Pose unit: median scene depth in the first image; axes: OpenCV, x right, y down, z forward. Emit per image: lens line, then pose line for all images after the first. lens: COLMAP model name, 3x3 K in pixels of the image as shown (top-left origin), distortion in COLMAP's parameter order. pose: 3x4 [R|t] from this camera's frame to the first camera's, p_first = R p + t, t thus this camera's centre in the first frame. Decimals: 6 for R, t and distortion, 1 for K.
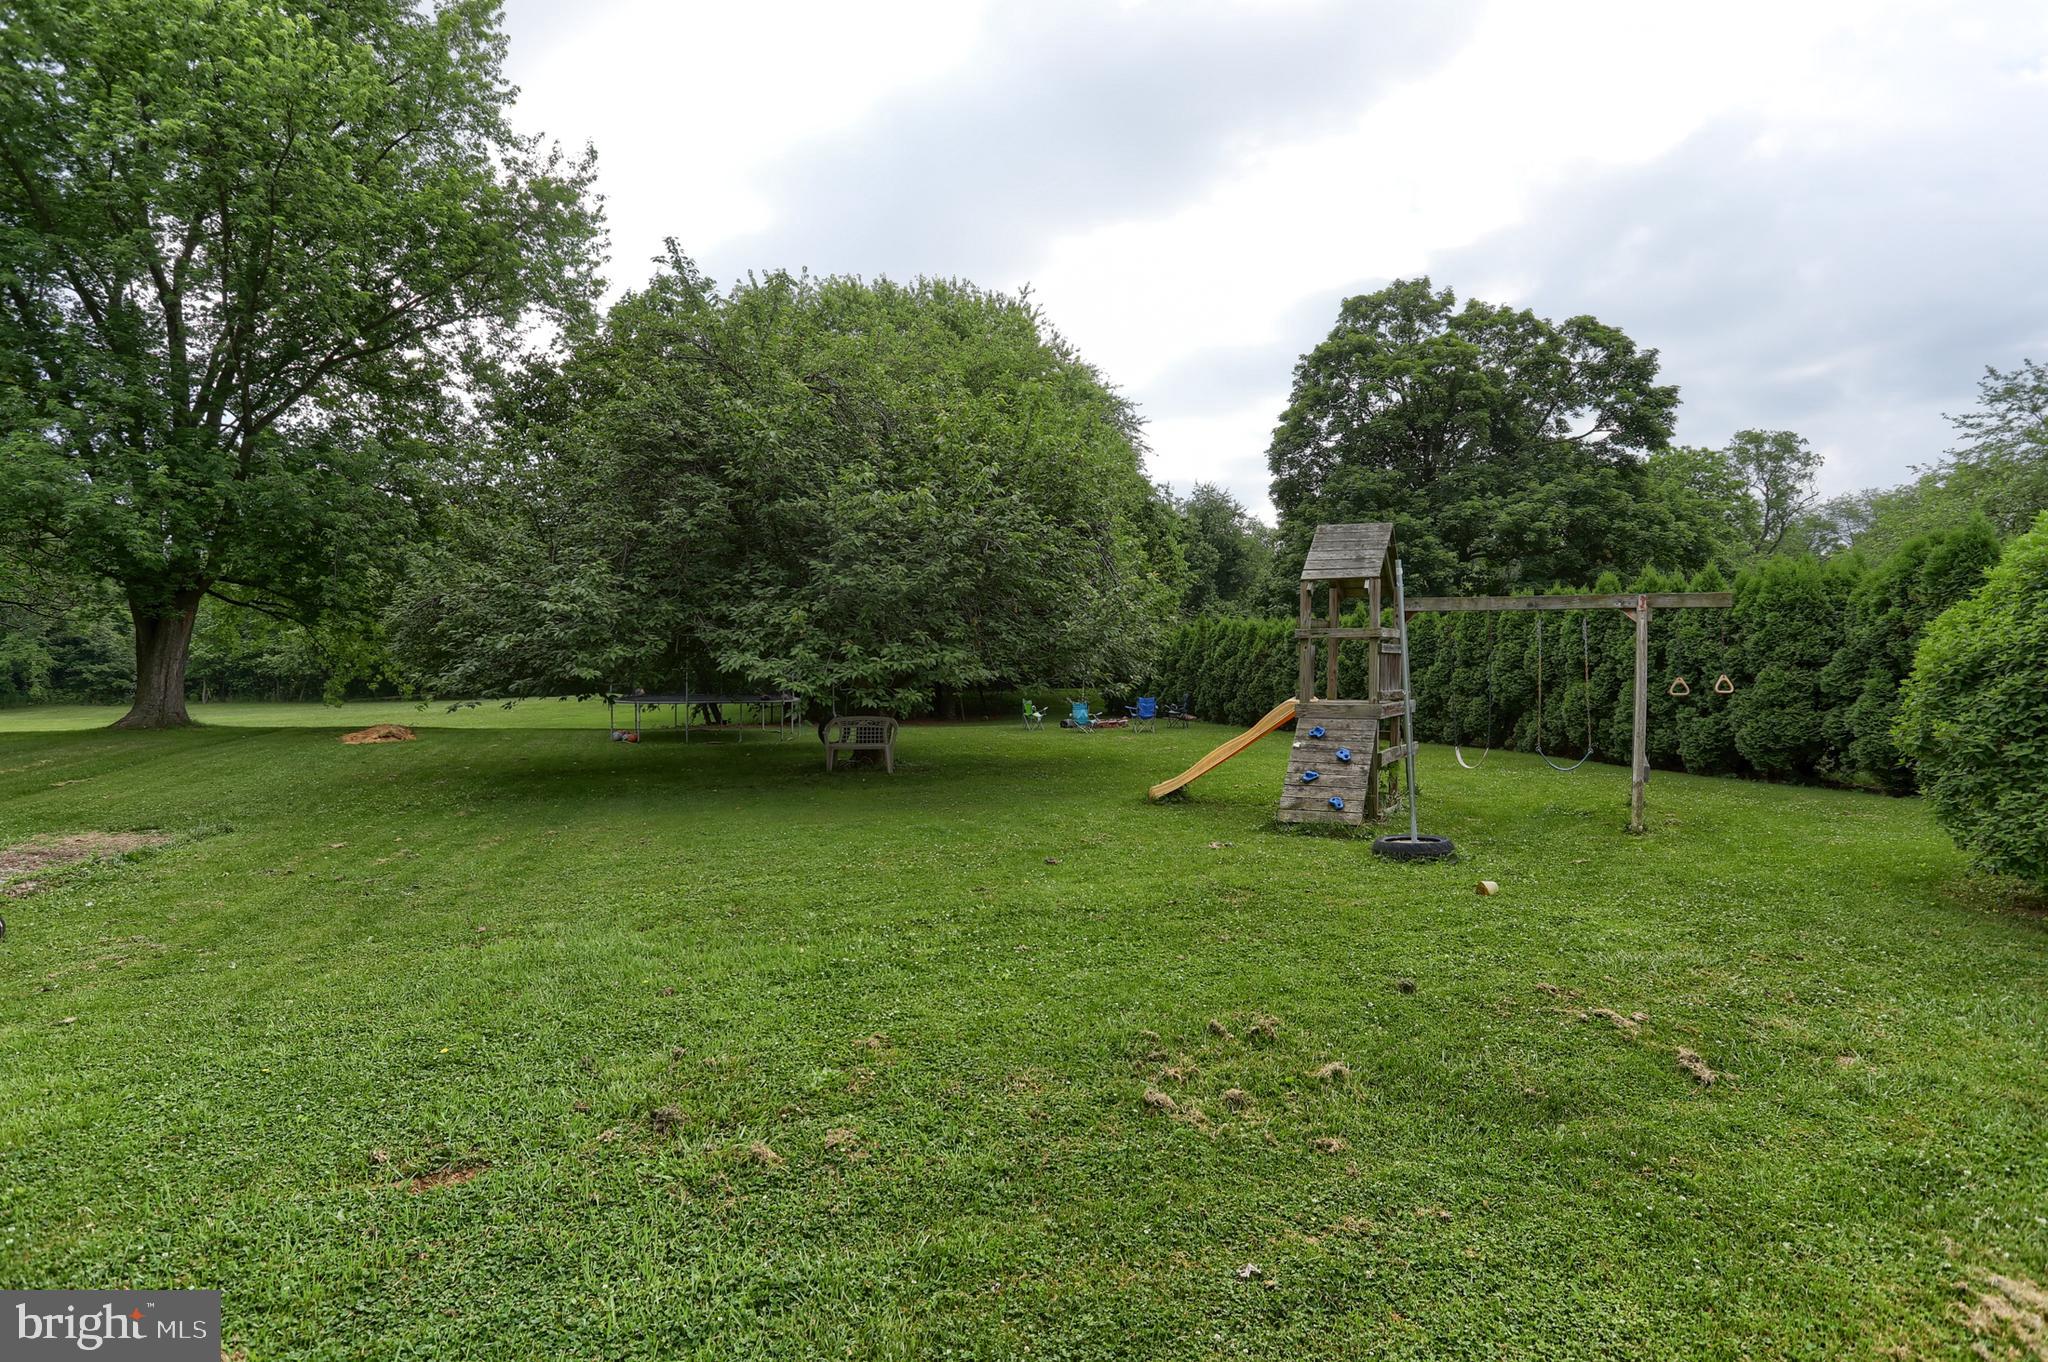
lens RADIAL K [[991.6, 0, 1024.0], [0, 991.6, 681.0], [0, 0, 1]] dist [-0.013795, 0.000082]
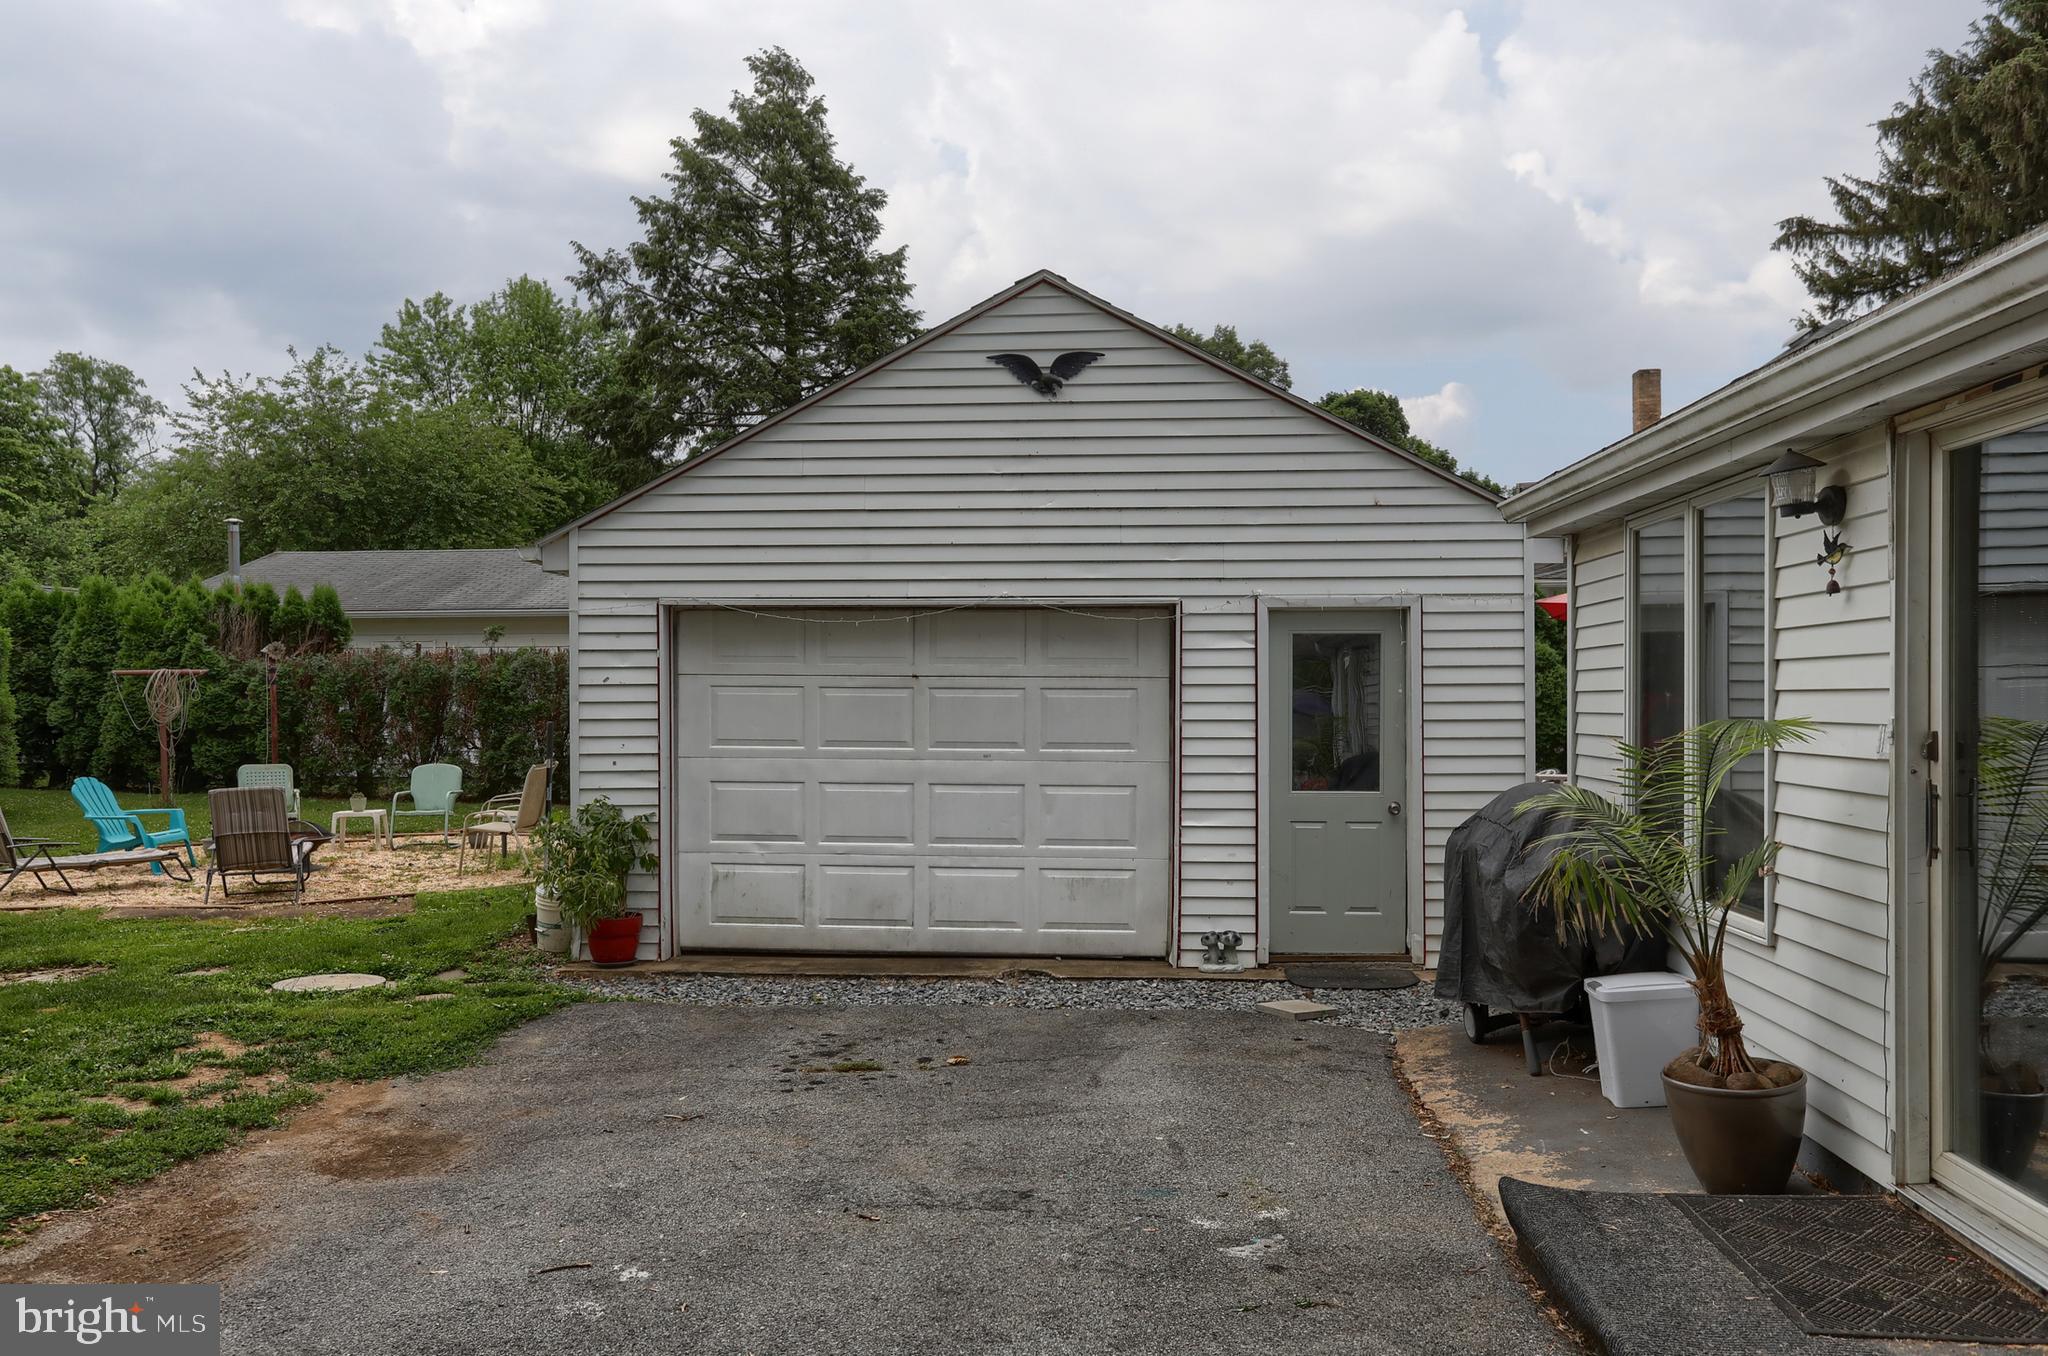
lens RADIAL K [[1531.5, 0, 1028.4], [0, 1531.5, 722.5], [0, 0, 1]] dist [-0.021696, 0.041747]
pose [[0.430842, -0.009832, 0.902374, -0.047799], [-0.017857, 0.999652, 0.019418, -0.009236], [-0.902251, -0.024480, 0.430516, -0.425626]]
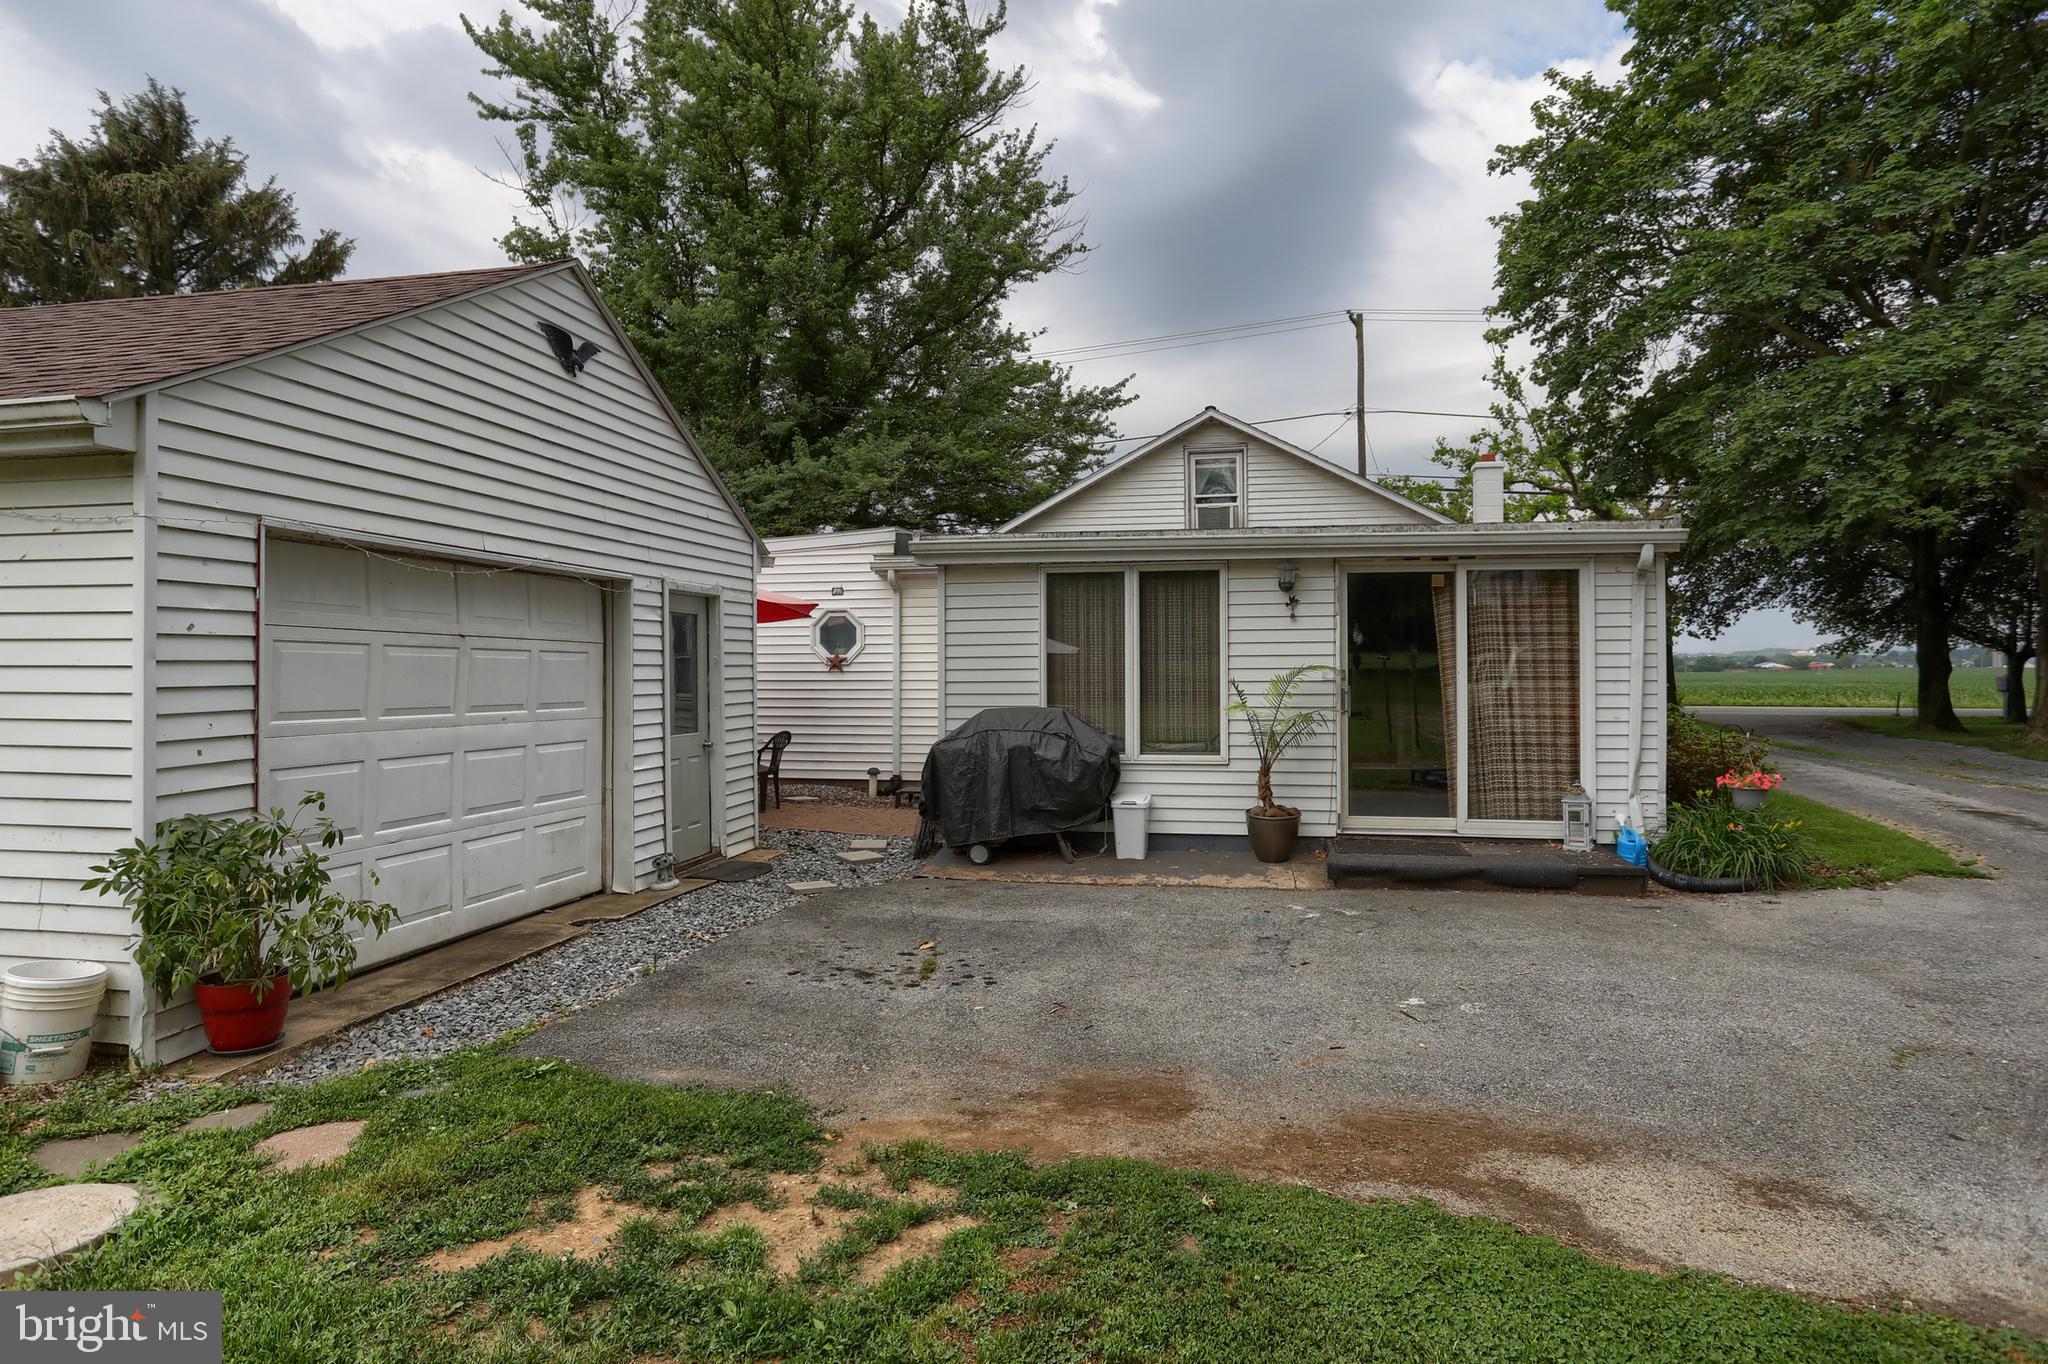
lens RADIAL K [[1167.0, 0, 1011.1], [0, 1167.0, 654.7], [0, 0, 1]] dist [-0.063019, 0.044014]
pose [[-0.837134, 0.017814, 0.546707, 0.010481], [0.000411, 0.999490, -0.031938, -0.002644], [-0.546997, -0.026512, -0.836715, -0.183216]]
